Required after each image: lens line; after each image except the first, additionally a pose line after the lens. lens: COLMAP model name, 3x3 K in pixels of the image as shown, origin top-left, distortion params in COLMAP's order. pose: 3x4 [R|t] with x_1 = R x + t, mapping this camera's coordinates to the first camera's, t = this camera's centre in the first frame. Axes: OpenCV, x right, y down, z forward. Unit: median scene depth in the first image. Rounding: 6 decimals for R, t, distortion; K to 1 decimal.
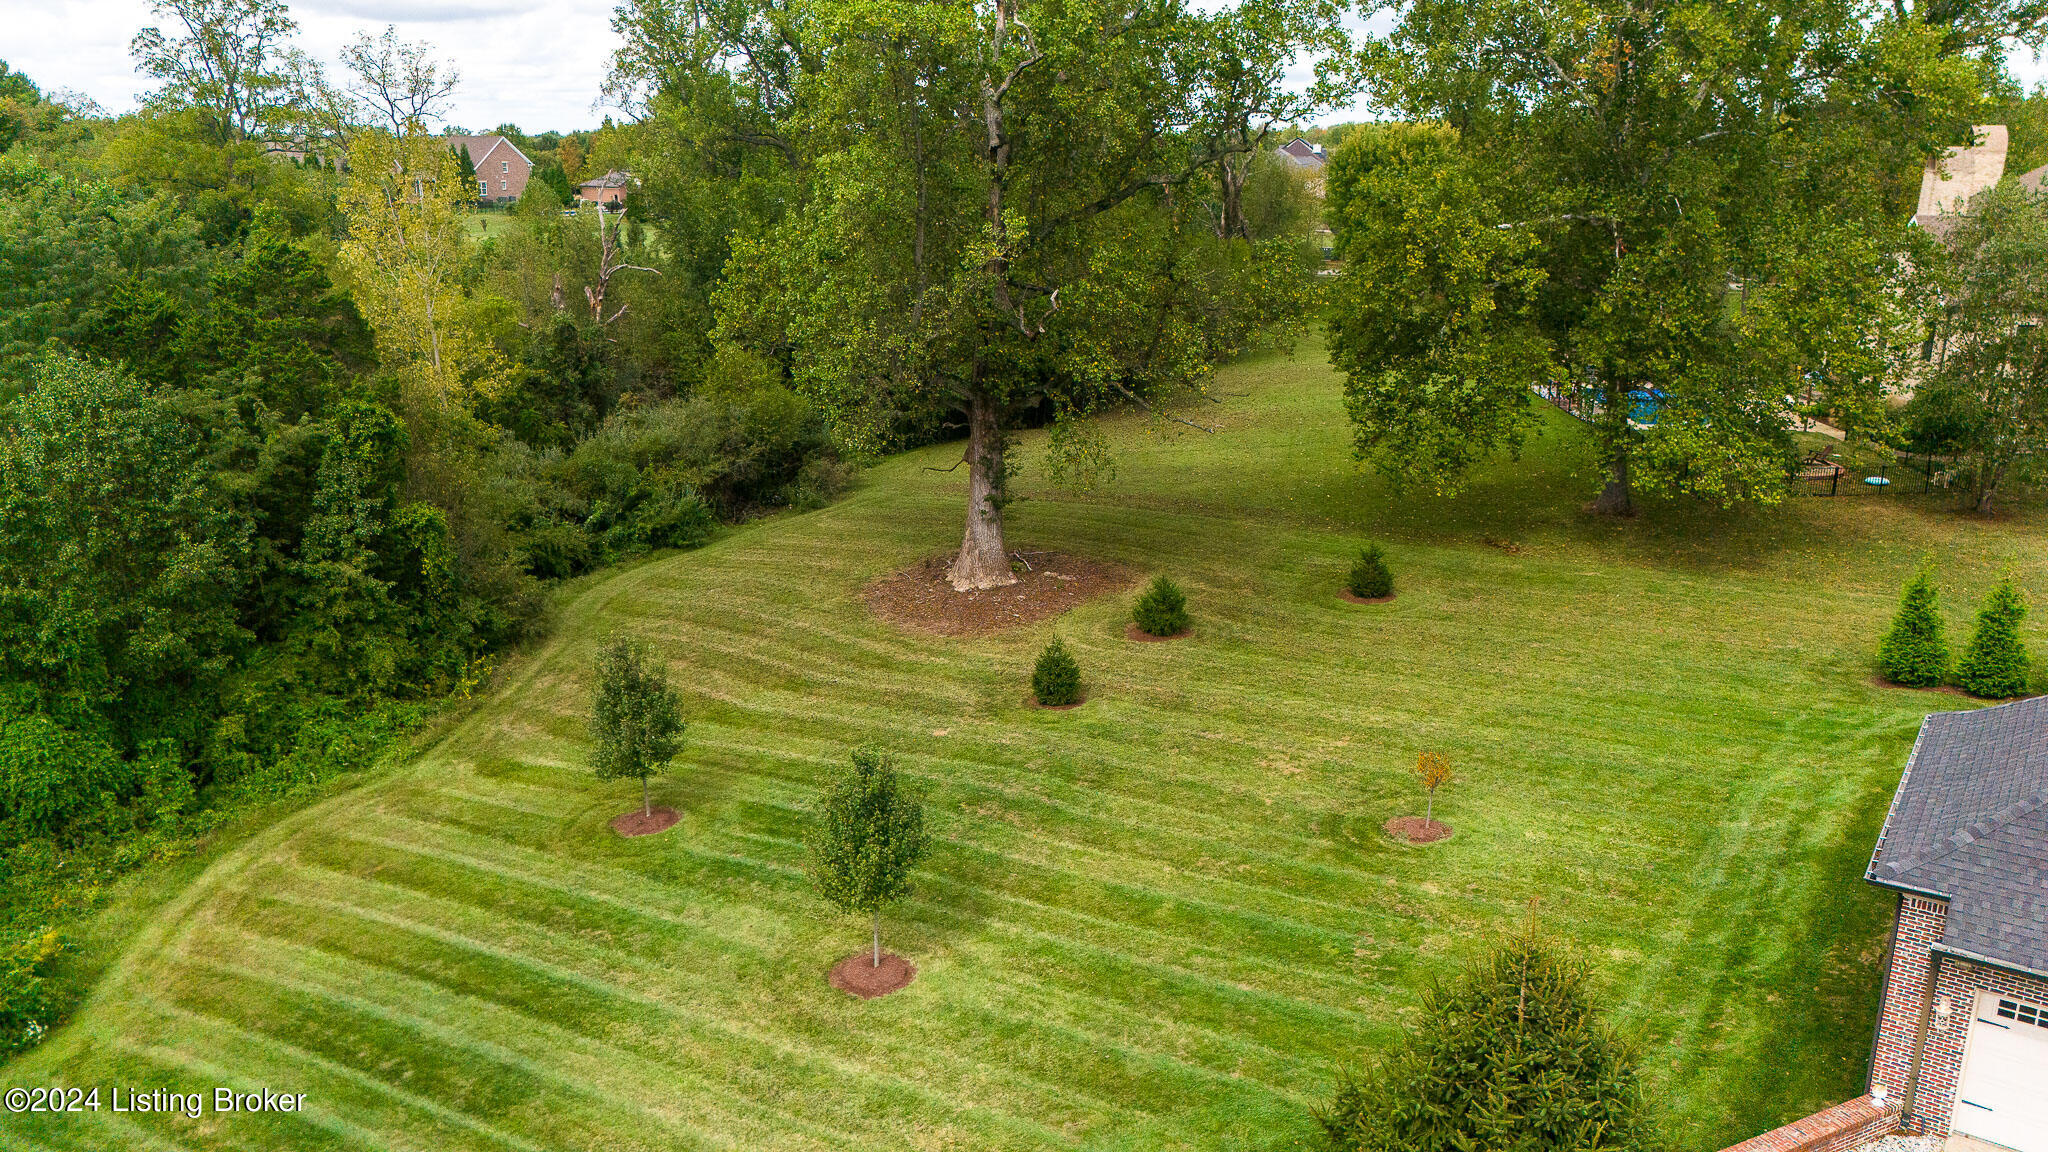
lens RADIAL K [[1521.4, 0, 1025.9], [0, 1521.4, 578.1], [0, 0, 1]] dist [0.050843, -0.005307]
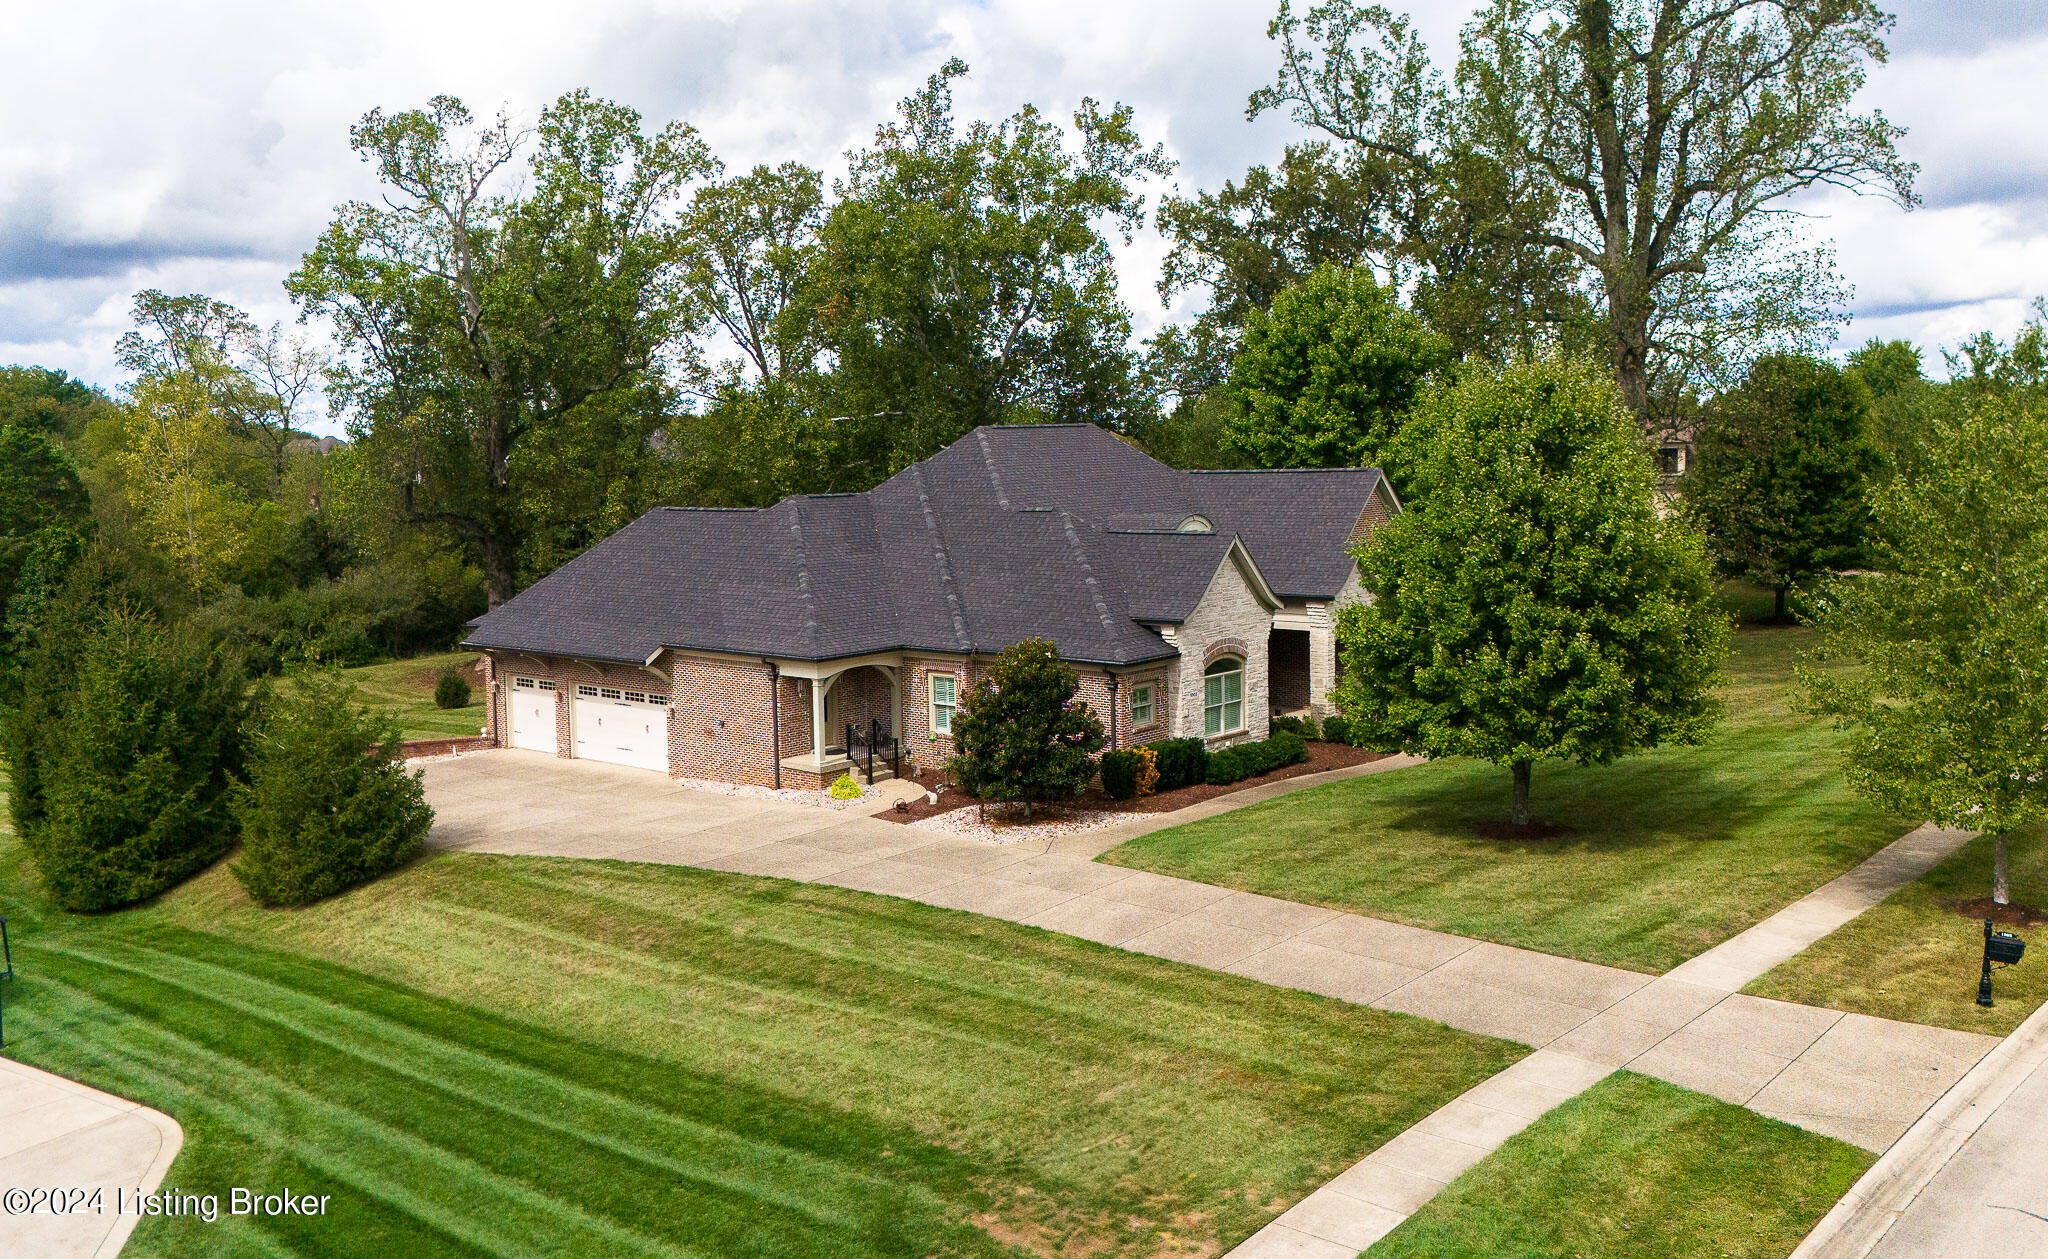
lens RADIAL K [[1728.0, 0, 1005.7], [0, 1728.0, 552.2], [0, 0, 1]] dist [0.031418, -0.001777]
pose [[0.994091, -0.011775, -0.107910, 0.739549], [-0.011692, 0.976701, -0.214287, 0.287203], [0.107919, 0.214282, 0.970792, -0.640760]]
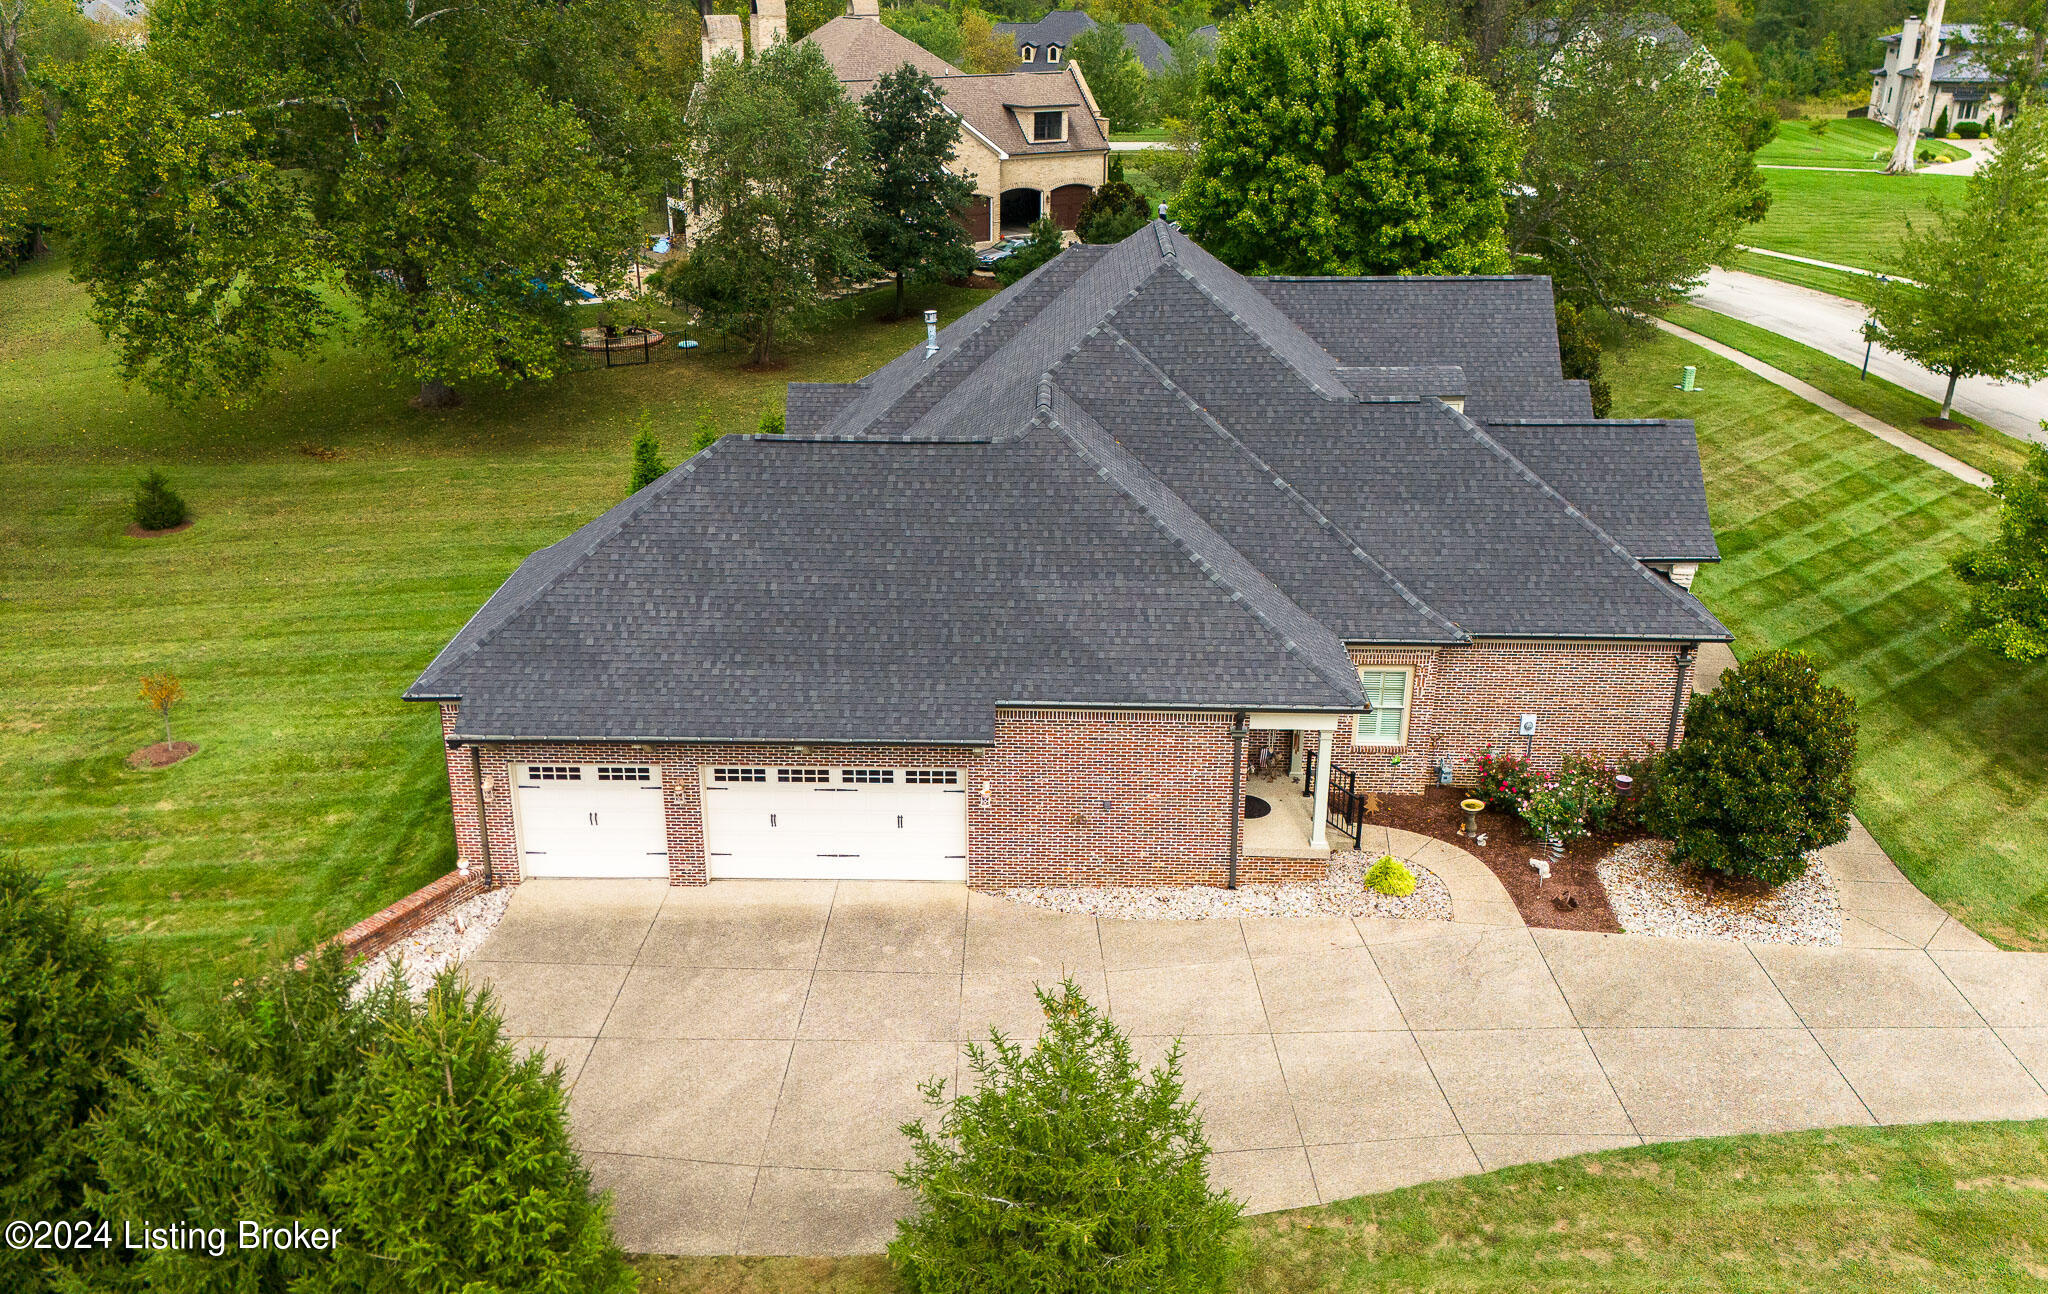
lens RADIAL K [[1721.7, 0, 1011.7], [0, 1721.7, 647.4], [0, 0, 1]] dist [0.062098, -0.023942]
pose [[0.840906, -0.199549, 0.503048, 0.124622], [0.151850, 0.979197, 0.134592, 0.020968], [-0.519441, -0.036792, 0.853714, -0.192506]]
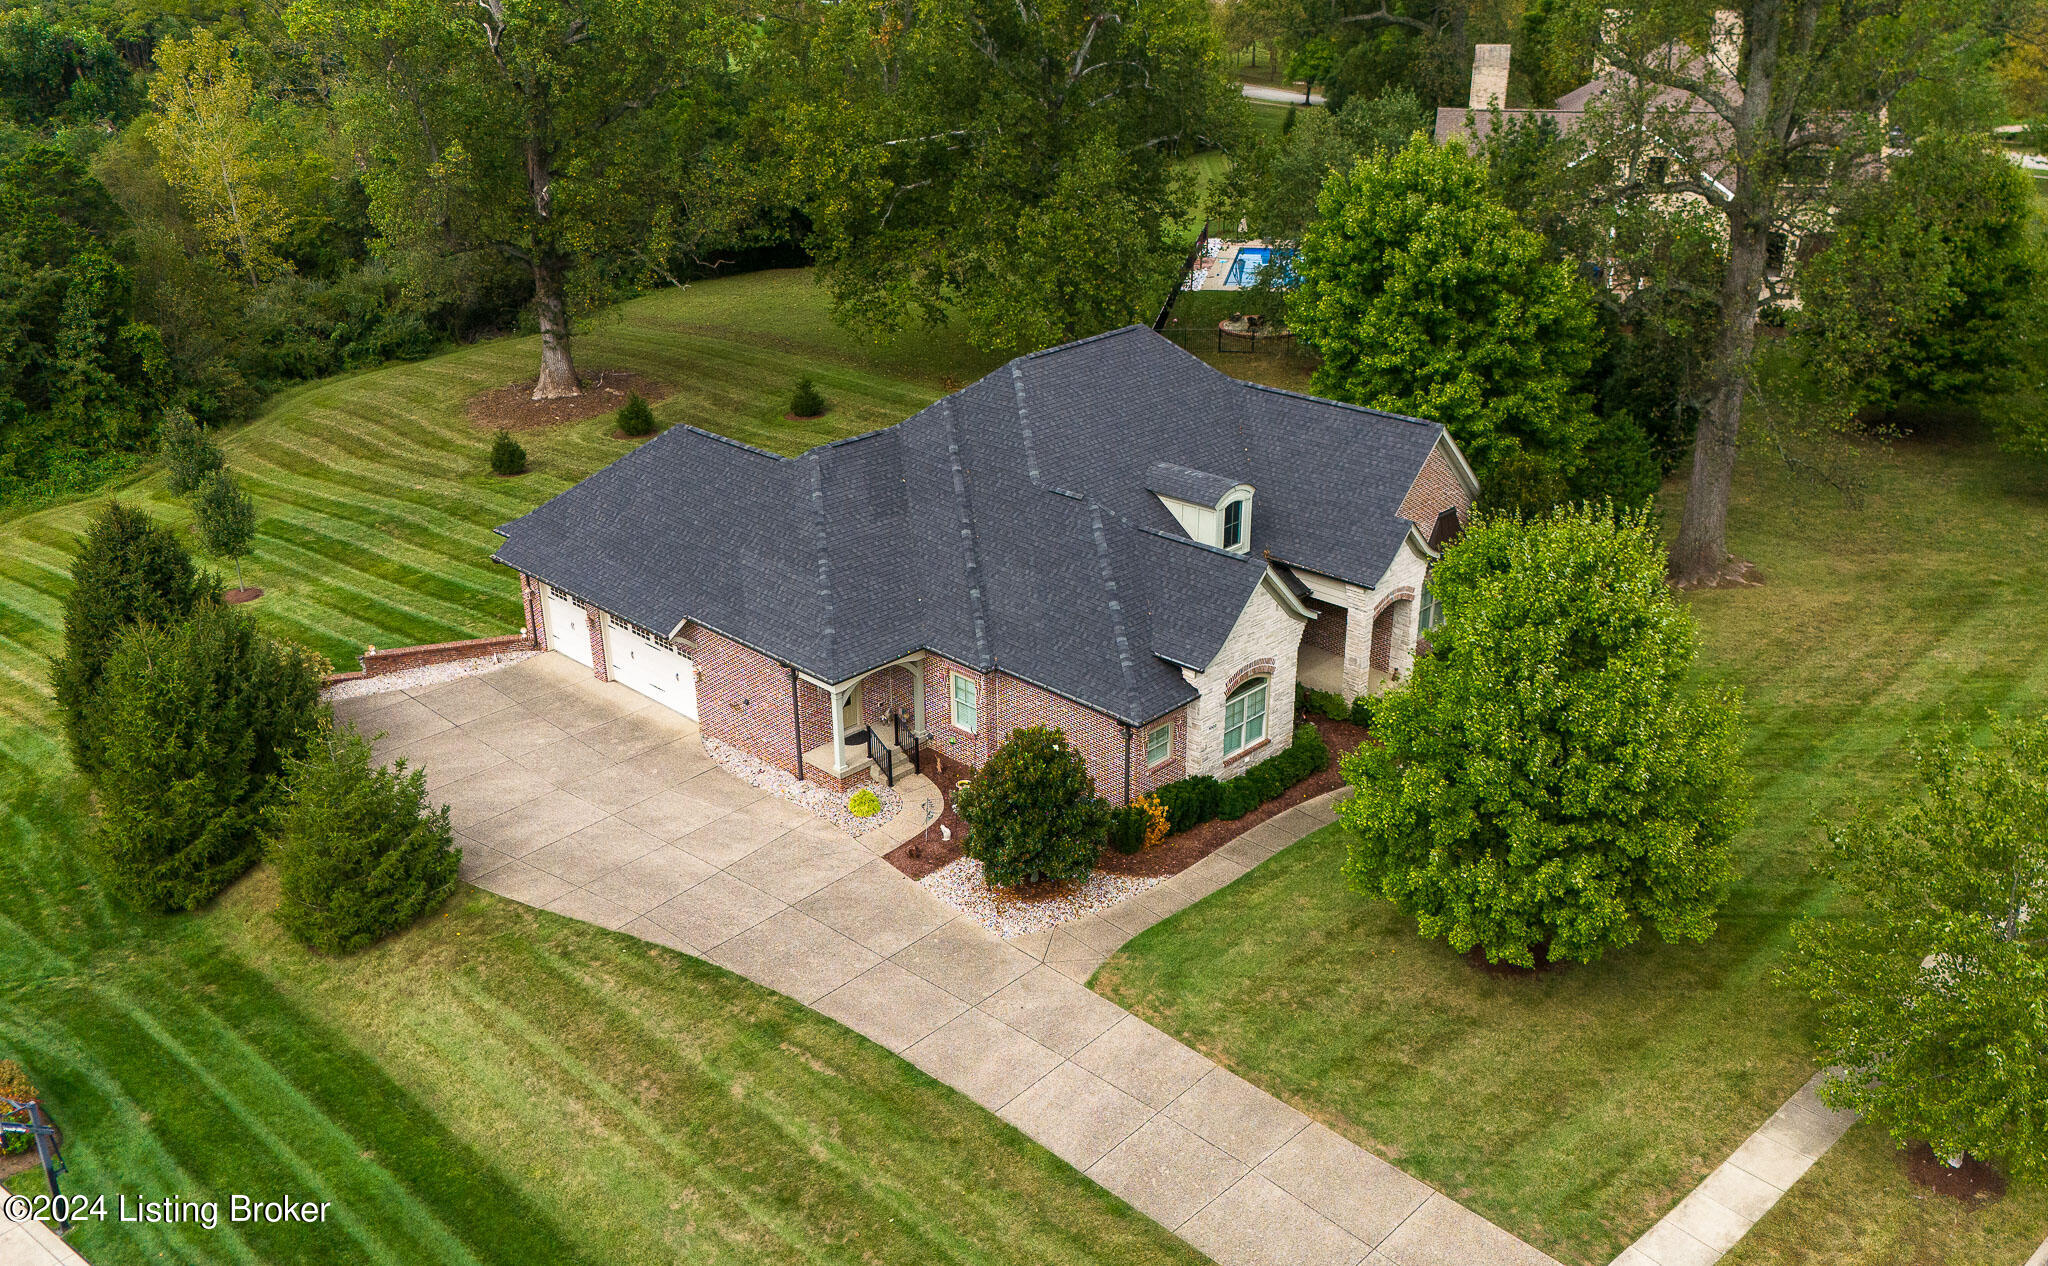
lens RADIAL K [[1735.0, 0, 1020.8], [0, 1735.0, 652.1], [0, 0, 1]] dist [0.041468, -0.022558]
pose [[0.986631, 0.060269, -0.151418, 0.775730], [-0.038541, 0.989039, 0.142538, -0.007717], [0.158349, -0.134796, 0.978139, -0.623665]]
